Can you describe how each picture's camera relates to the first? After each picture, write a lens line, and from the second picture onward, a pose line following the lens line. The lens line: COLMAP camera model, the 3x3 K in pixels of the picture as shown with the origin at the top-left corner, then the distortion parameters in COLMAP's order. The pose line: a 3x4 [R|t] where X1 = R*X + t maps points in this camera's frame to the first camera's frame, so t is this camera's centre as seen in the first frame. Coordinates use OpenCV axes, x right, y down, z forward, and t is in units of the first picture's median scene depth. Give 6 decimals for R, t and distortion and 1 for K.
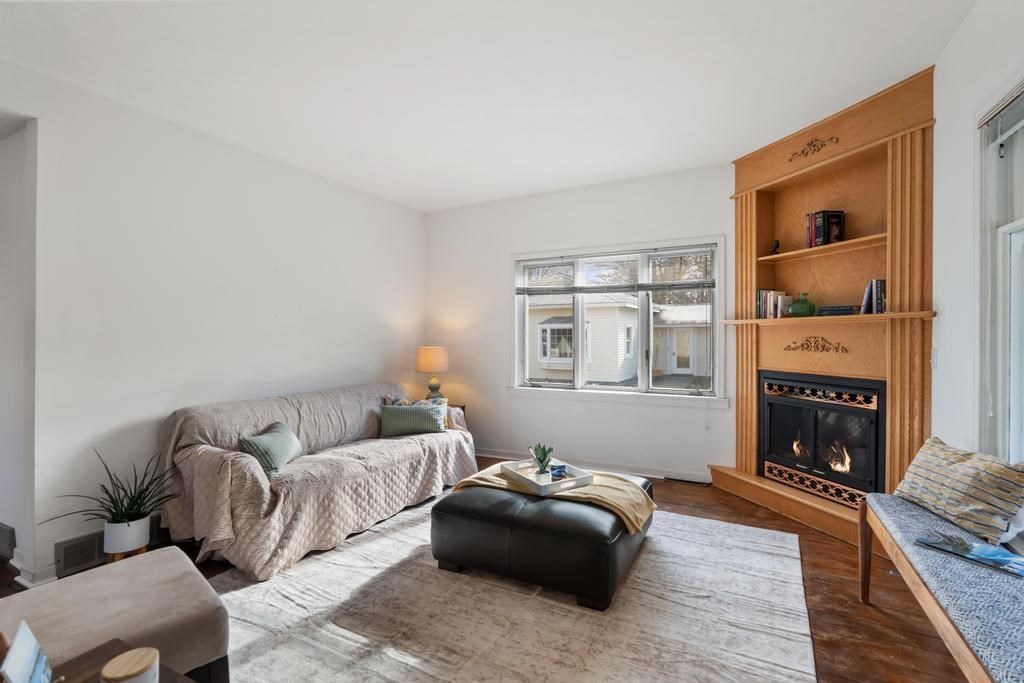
lens RADIAL K [[467.3, 0, 512.0], [0, 467.3, 341.5], [0, 0, 1]] dist [0.000095, 0.000034]
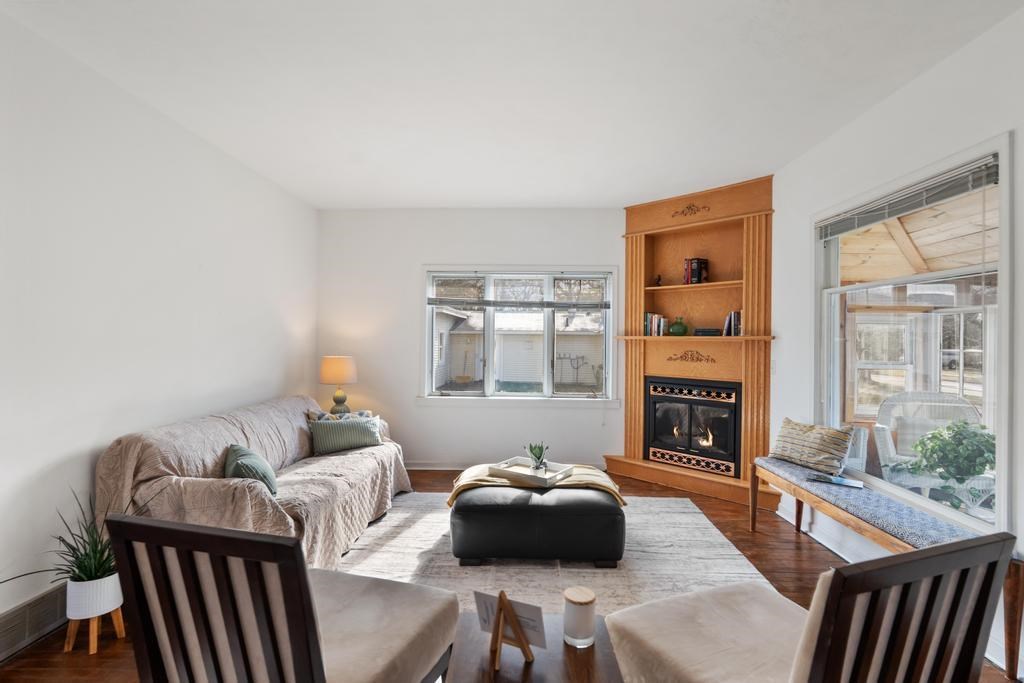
lens RADIAL K [[501.2, 0, 512.0], [0, 501.2, 341.5], [0, 0, 1]] dist [0.000198, 0.000101]
pose [[0.899337, 0.013969, 0.437034, -0.442118], [-0.009859, 0.999883, -0.011673, -0.014844], [-0.437146, 0.006189, 0.899369, -0.073091]]
